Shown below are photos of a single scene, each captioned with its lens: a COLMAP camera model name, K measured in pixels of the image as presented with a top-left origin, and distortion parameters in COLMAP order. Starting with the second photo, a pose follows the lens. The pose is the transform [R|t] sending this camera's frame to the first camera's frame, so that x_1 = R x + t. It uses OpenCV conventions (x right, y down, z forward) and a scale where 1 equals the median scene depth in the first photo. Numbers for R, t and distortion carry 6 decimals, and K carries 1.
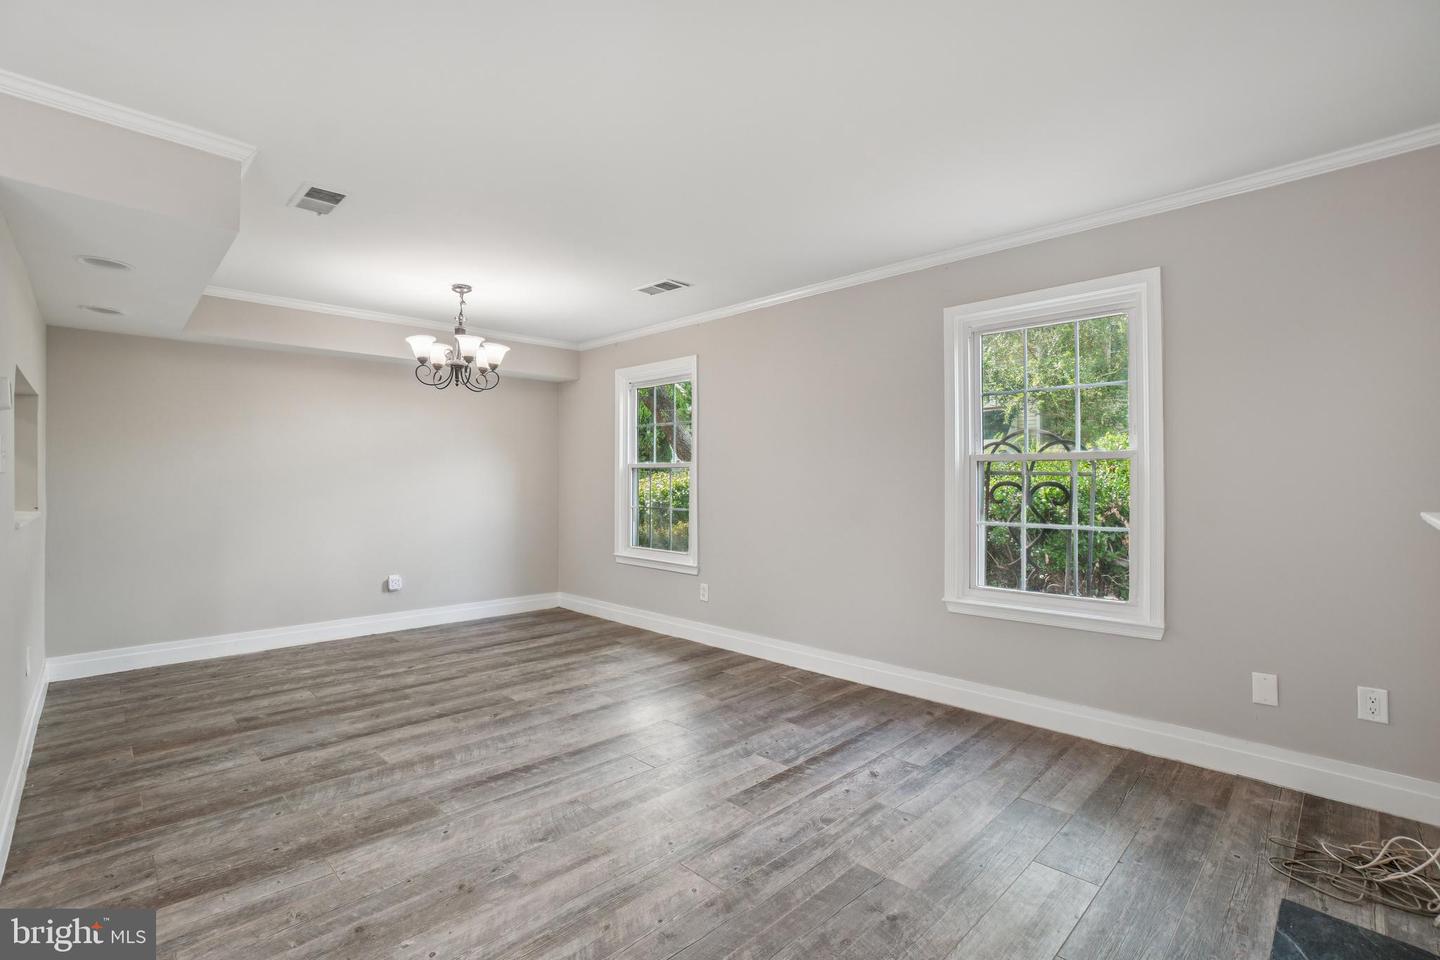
lens RADIAL K [[645.6, 0, 720.0], [0, 645.6, 480.0], [0, 0, 1]] dist [-0.000775, 0.000114]
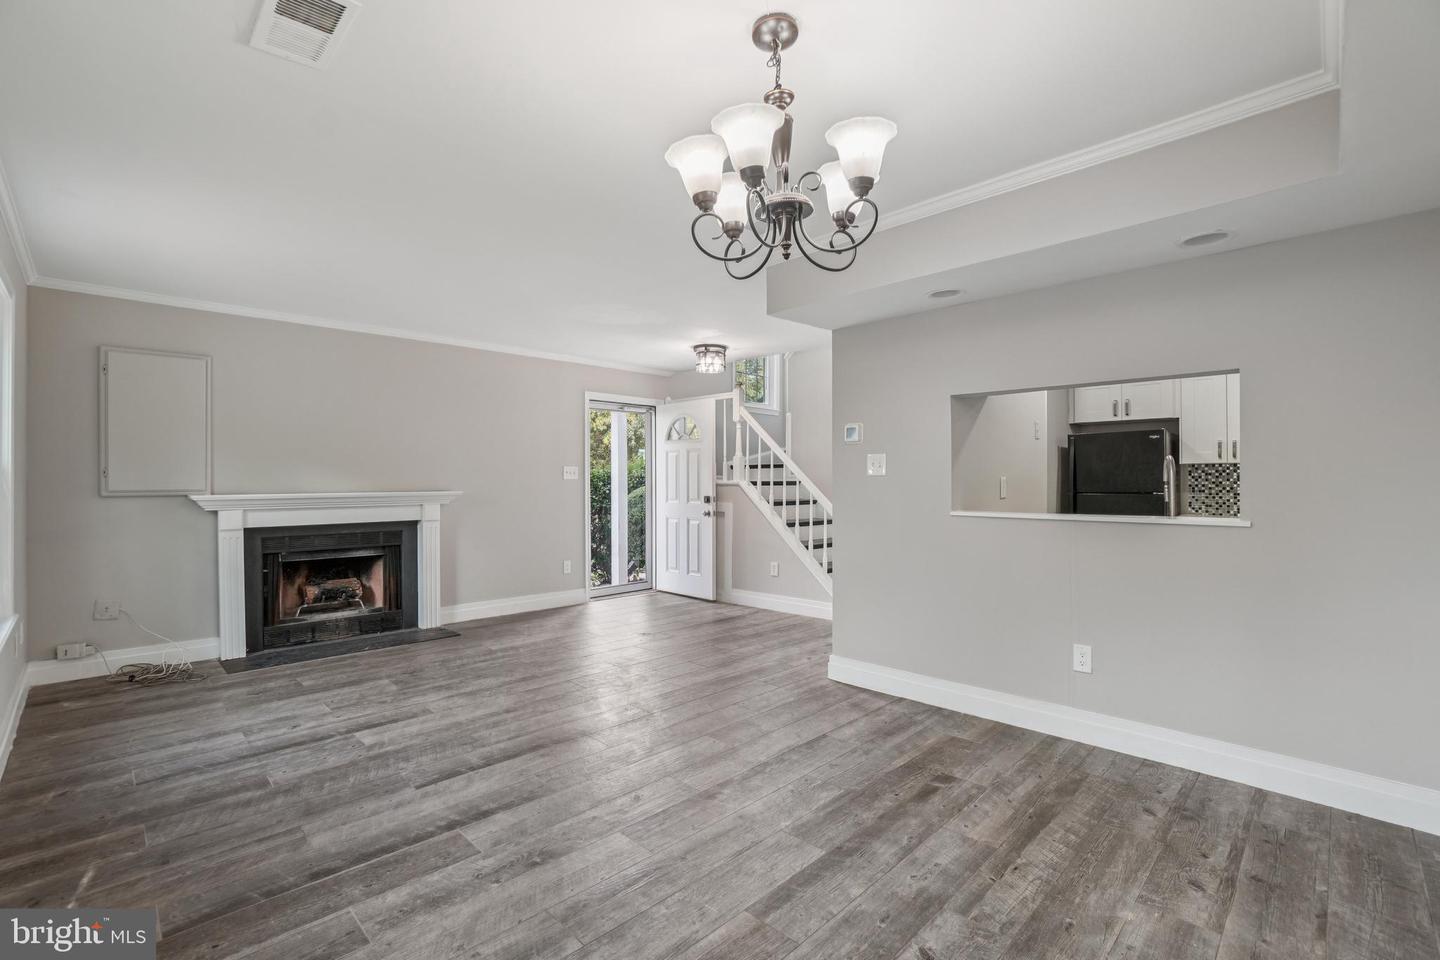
lens RADIAL K [[645.6, 0, 720.0], [0, 645.6, 480.0], [0, 0, 1]] dist [-0.000775, 0.000114]
pose [[-0.999945, 0.010093, 0.002957, -0.513837], [0.010098, 0.999948, 0.001558, -0.001173], [-0.002941, 0.001588, -0.999994, 1.996745]]
